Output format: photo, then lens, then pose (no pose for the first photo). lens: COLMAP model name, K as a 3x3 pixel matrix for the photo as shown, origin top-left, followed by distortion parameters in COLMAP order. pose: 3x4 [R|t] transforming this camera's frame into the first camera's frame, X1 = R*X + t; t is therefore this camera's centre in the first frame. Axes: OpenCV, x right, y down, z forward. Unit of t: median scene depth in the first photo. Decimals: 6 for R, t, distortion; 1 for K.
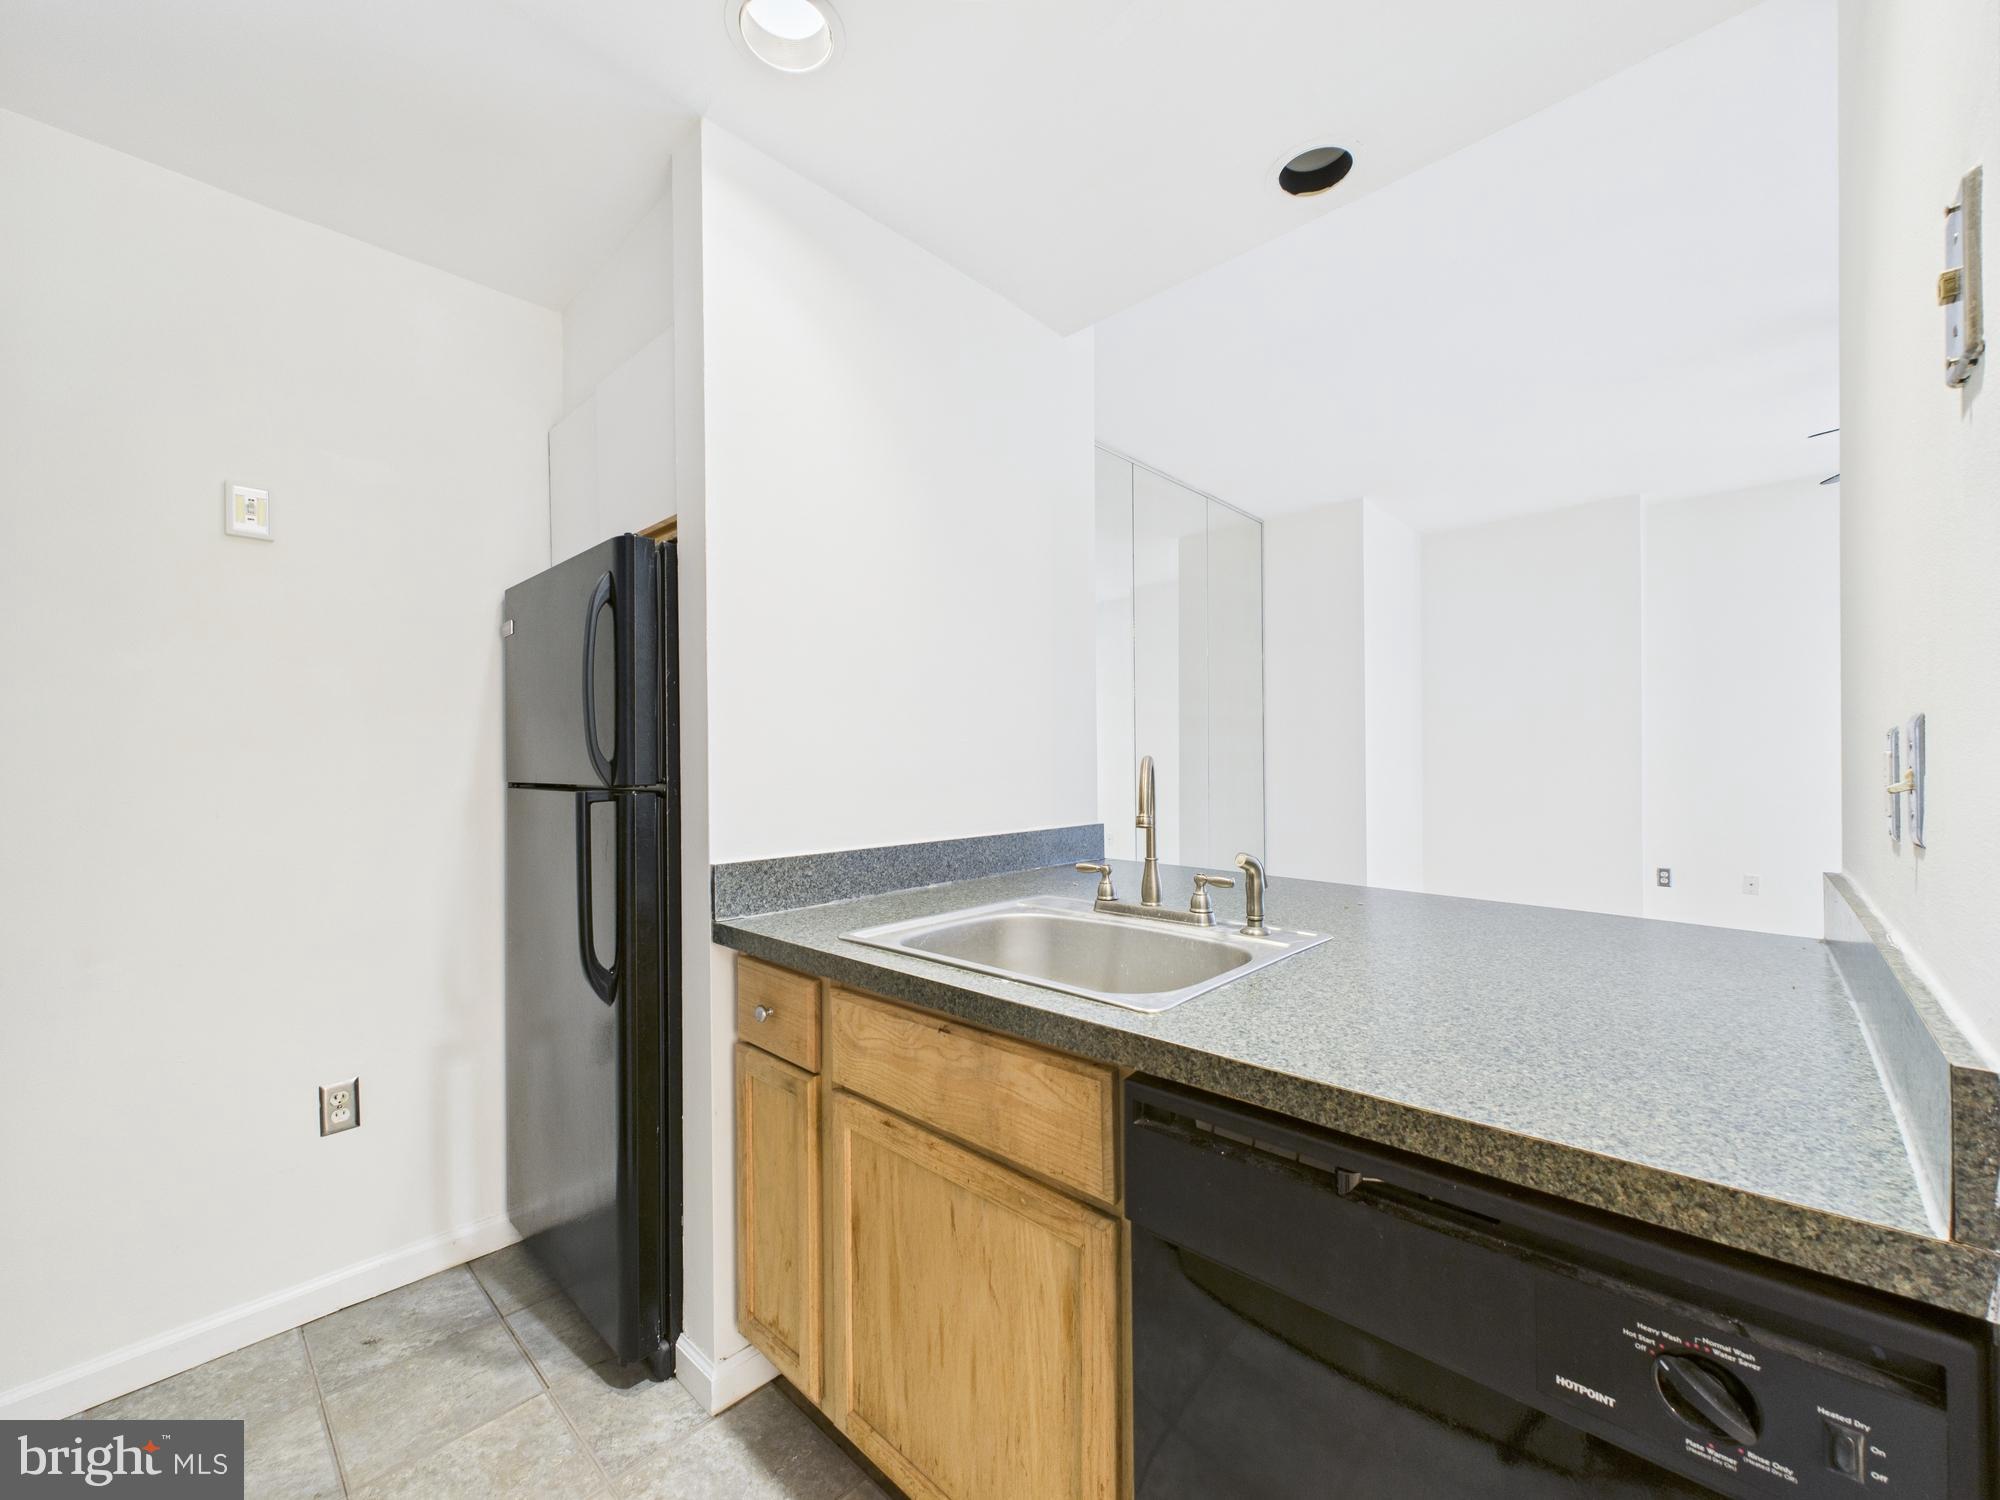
lens RADIAL K [[801.4, 0, 999.7], [0, 801.4, 761.4], [0, 0, 1]] dist [0.002330, -0.000074]
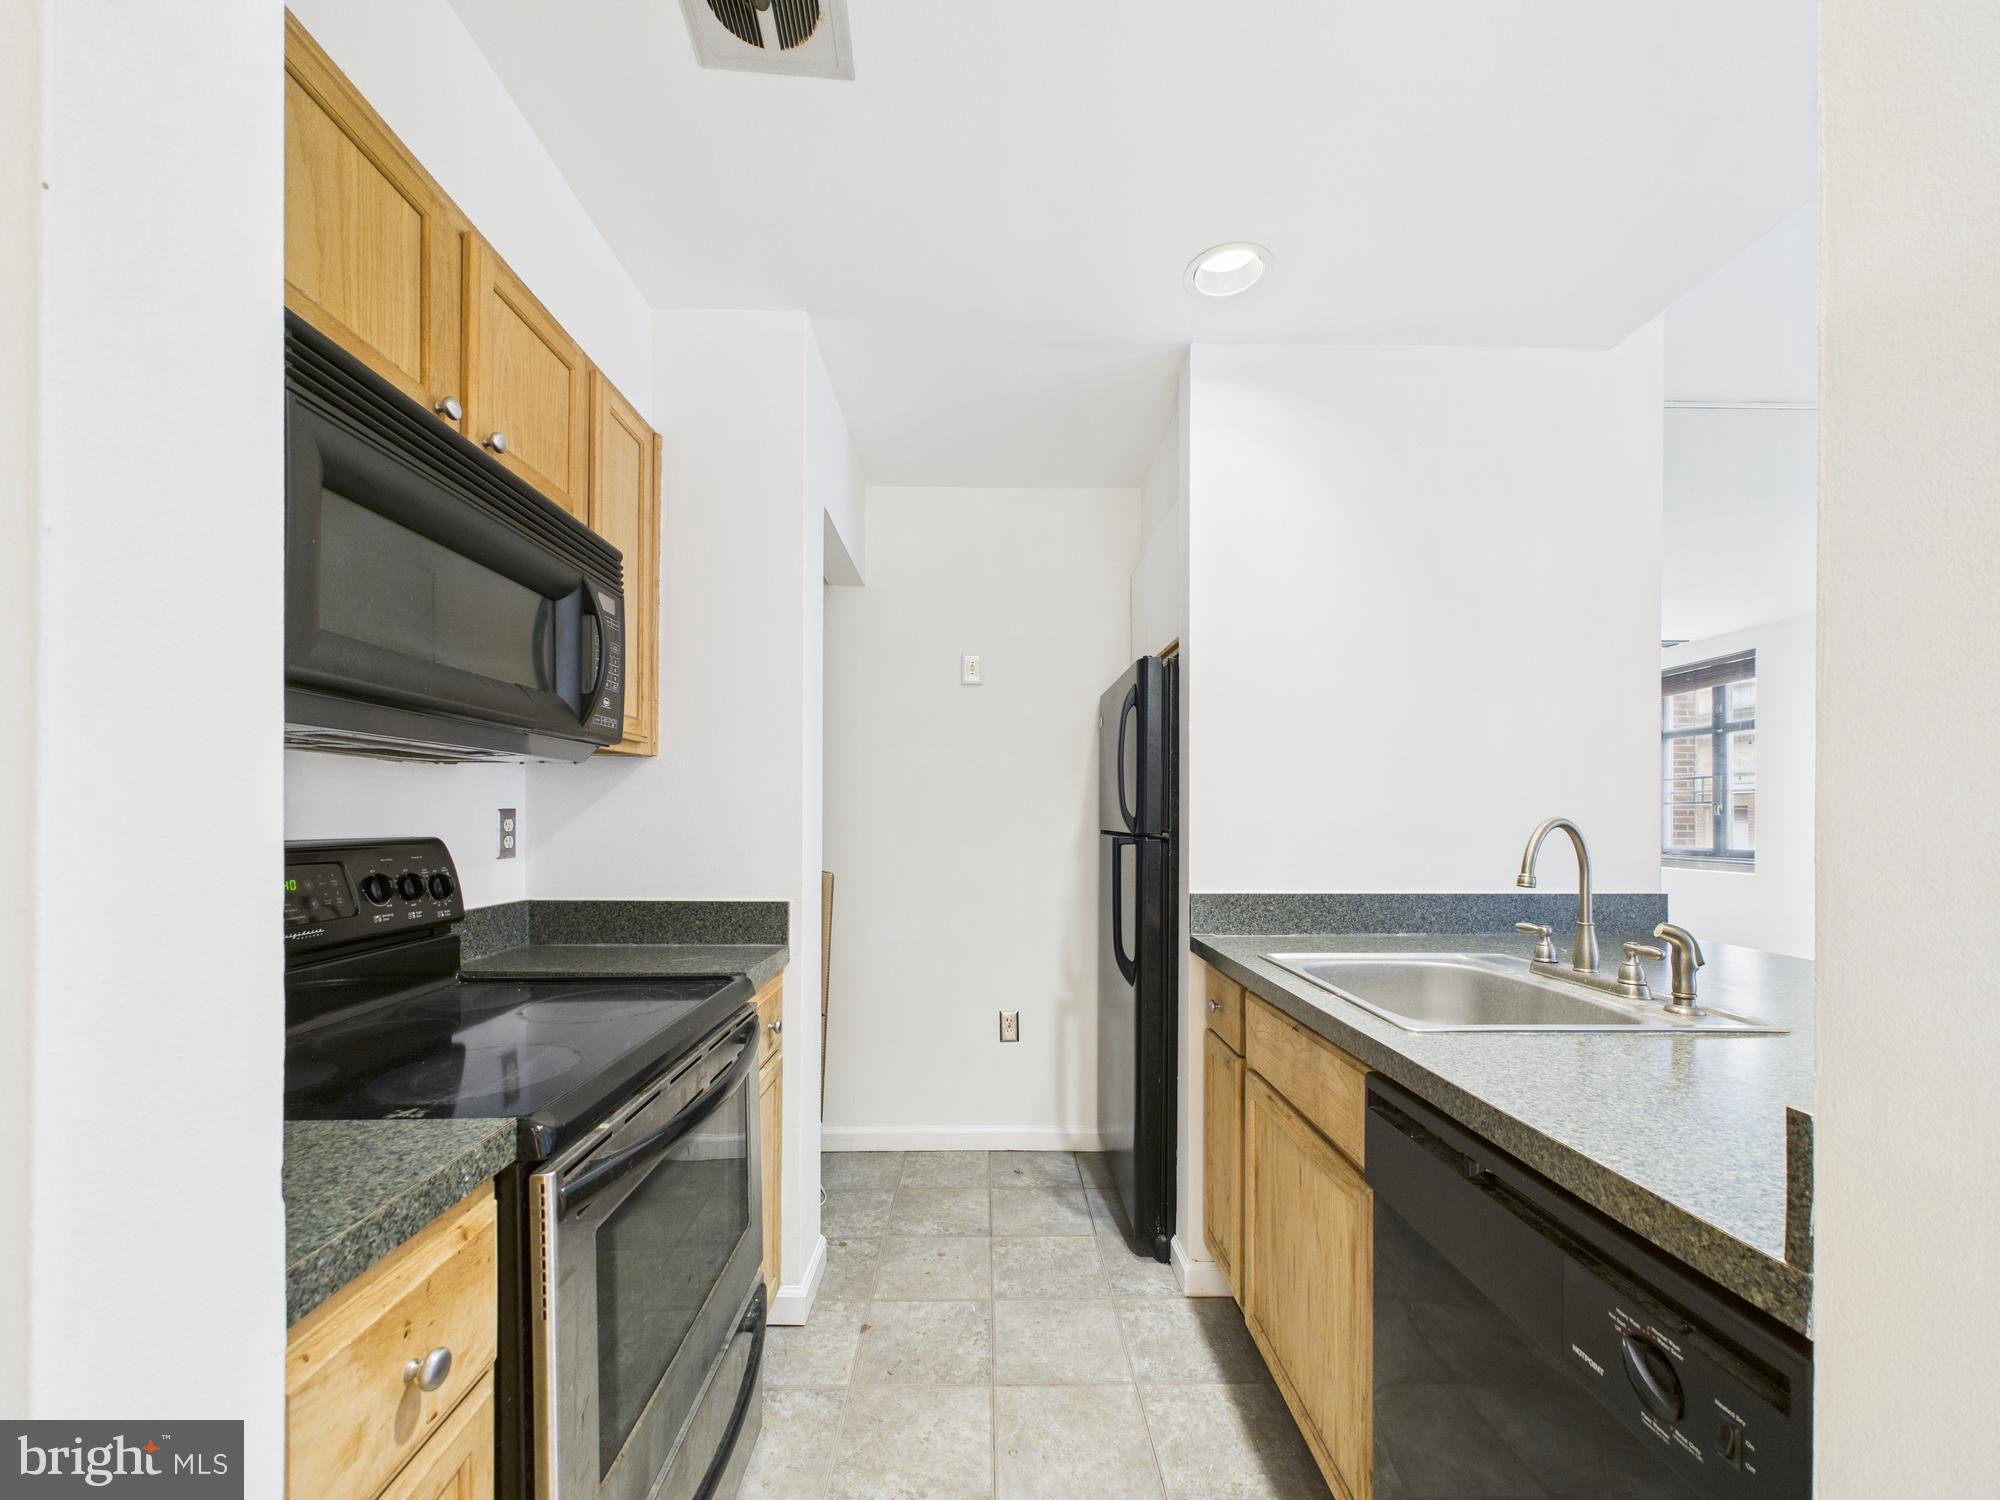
lens RADIAL K [[796.9, 0, 996.4], [0, 796.9, 815.3], [0, 0, 1]] dist [0.001467, 0.000012]
pose [[0.698158, 0.009692, -0.715878, 0.383527], [-0.008599, 0.999950, 0.005151, -0.008039], [0.715892, 0.002559, 0.698207, -0.181683]]
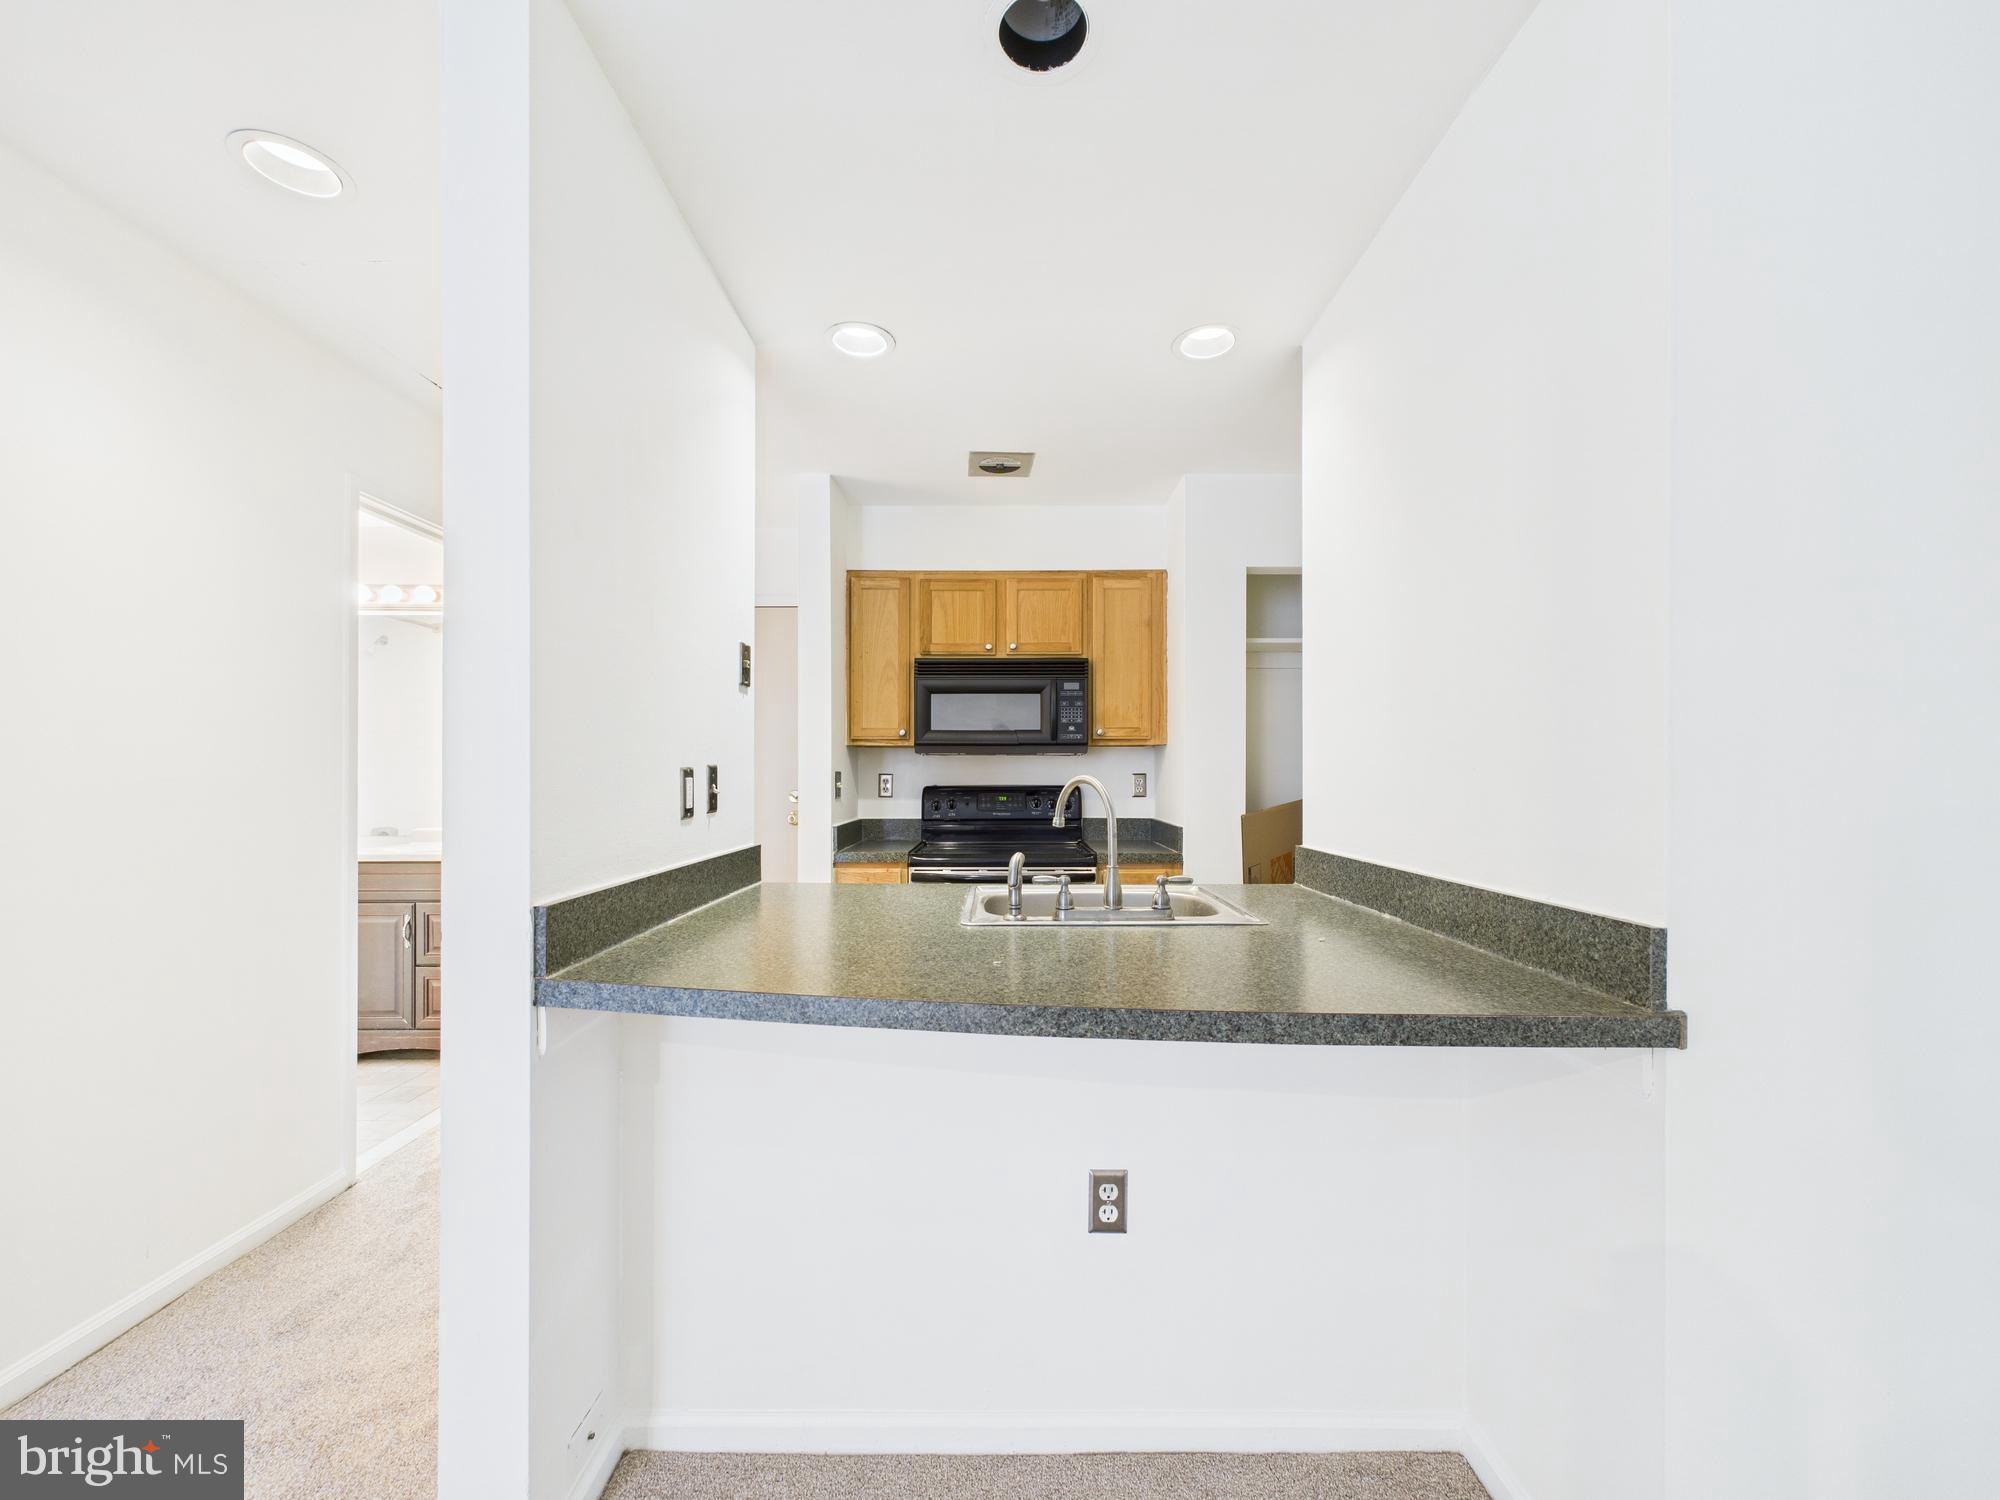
lens RADIAL K [[801.4, 0, 999.7], [0, 801.4, 761.4], [0, 0, 1]] dist [0.002330, -0.000074]
pose [[-0.731001, -0.003040, -0.682370, 1.077442], [0.006300, 0.999917, -0.011204, -0.018283], [0.682347, -0.012489, -0.730921, 1.736155]]
